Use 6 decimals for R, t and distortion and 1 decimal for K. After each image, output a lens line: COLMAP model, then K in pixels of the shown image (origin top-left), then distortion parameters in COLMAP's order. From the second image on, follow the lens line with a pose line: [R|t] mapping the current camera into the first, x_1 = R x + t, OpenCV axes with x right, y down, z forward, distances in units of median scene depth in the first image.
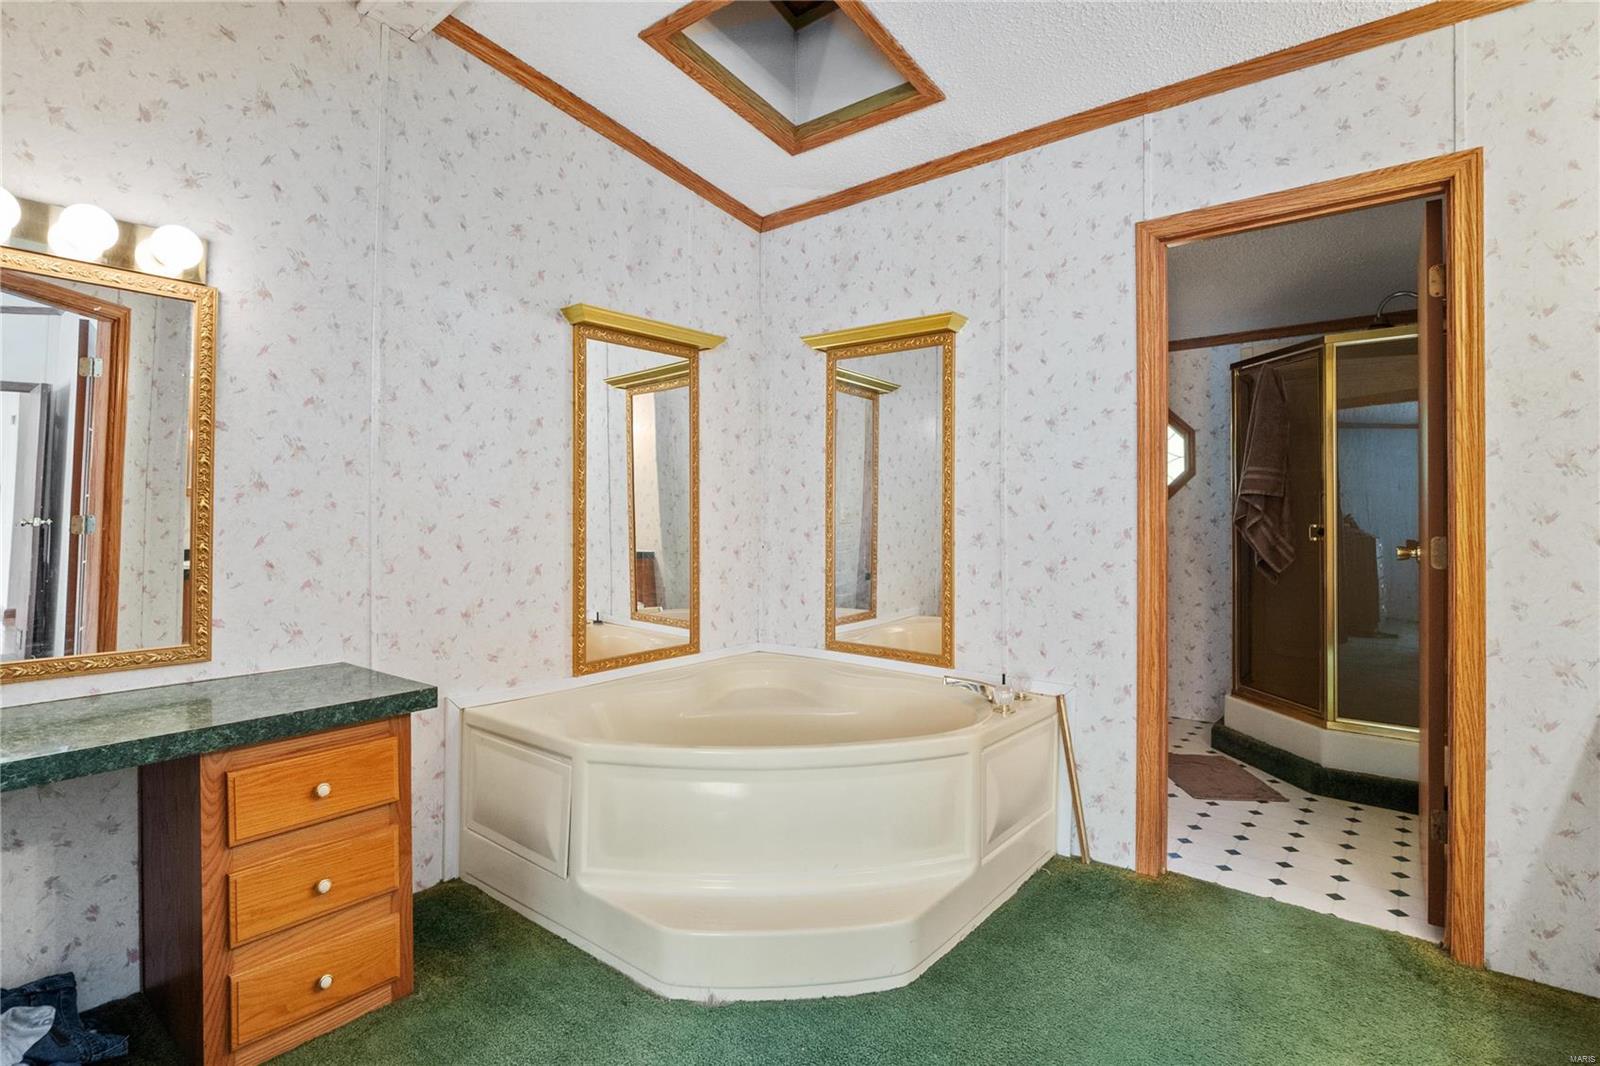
lens RADIAL K [[781.5, 0, 795.9], [0, 781.5, 518.4], [0, 0, 1]] dist [-0.011533, 0.001461]
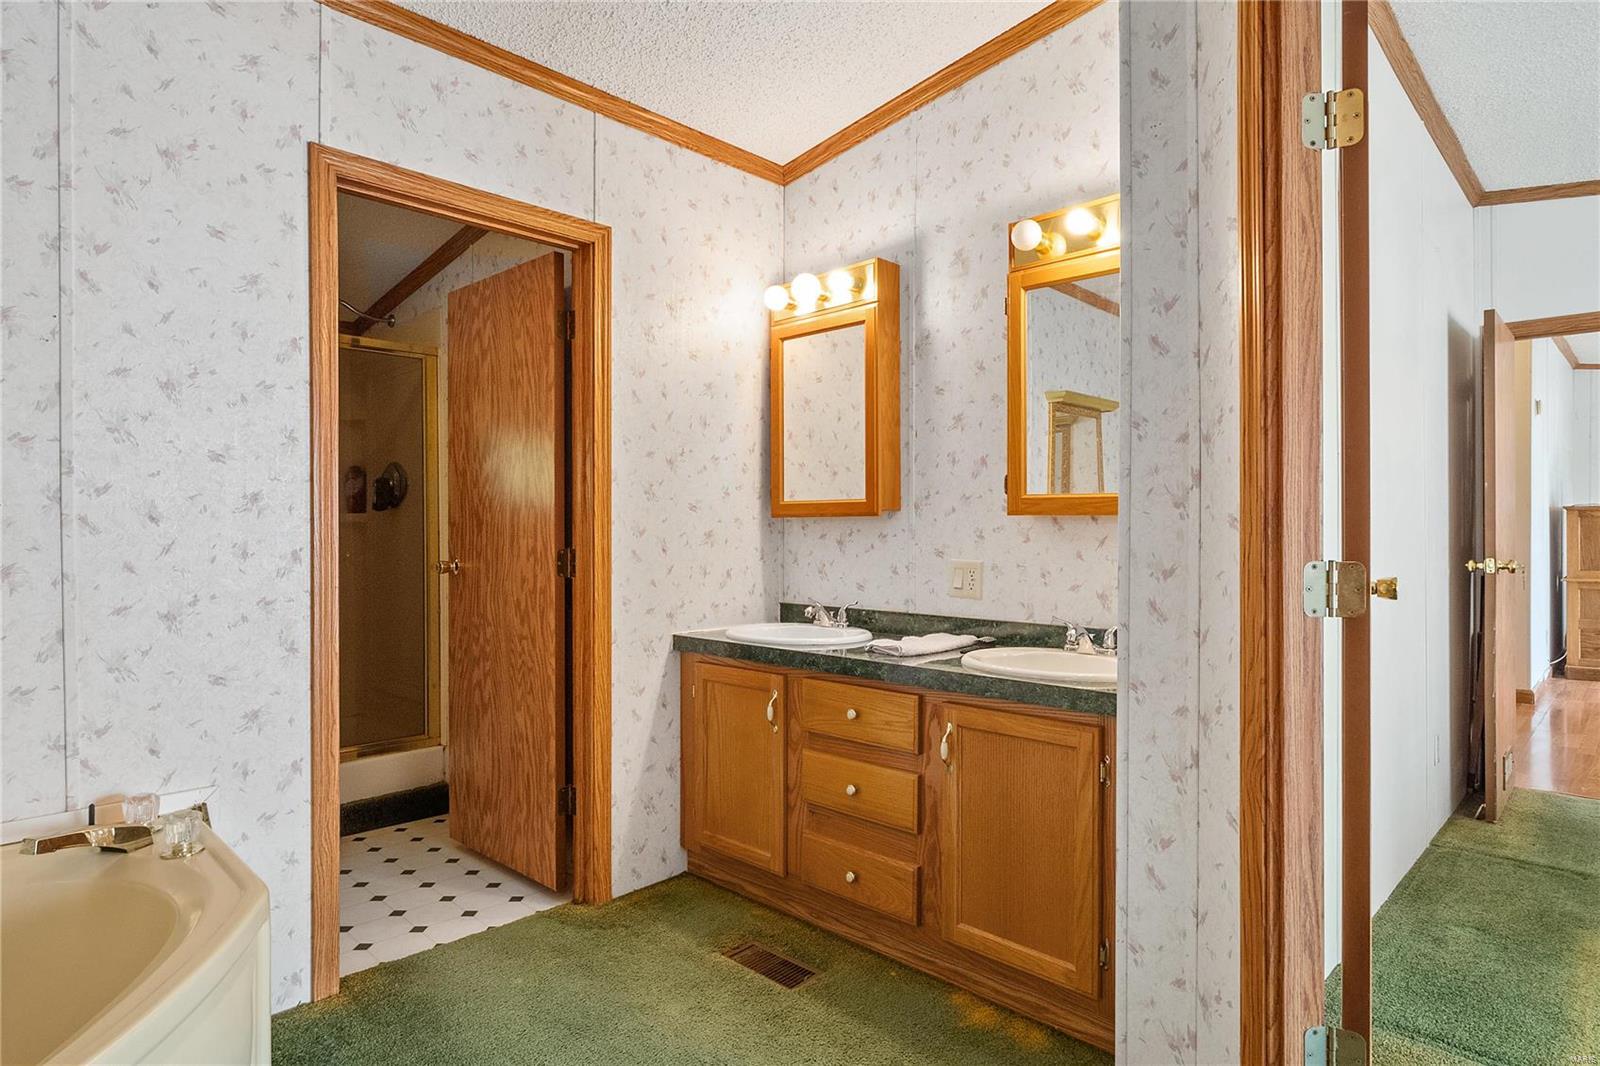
lens RADIAL K [[924.5, 0, 805.6], [0, 924.5, 528.6], [0, 0, 1]] dist [0.002959, -0.001054]
pose [[0.062883, -0.008970, 0.997981, -0.520335], [-0.003740, 0.999950, 0.009224, -0.020299], [-0.998014, -0.004312, 0.062847, 0.569956]]
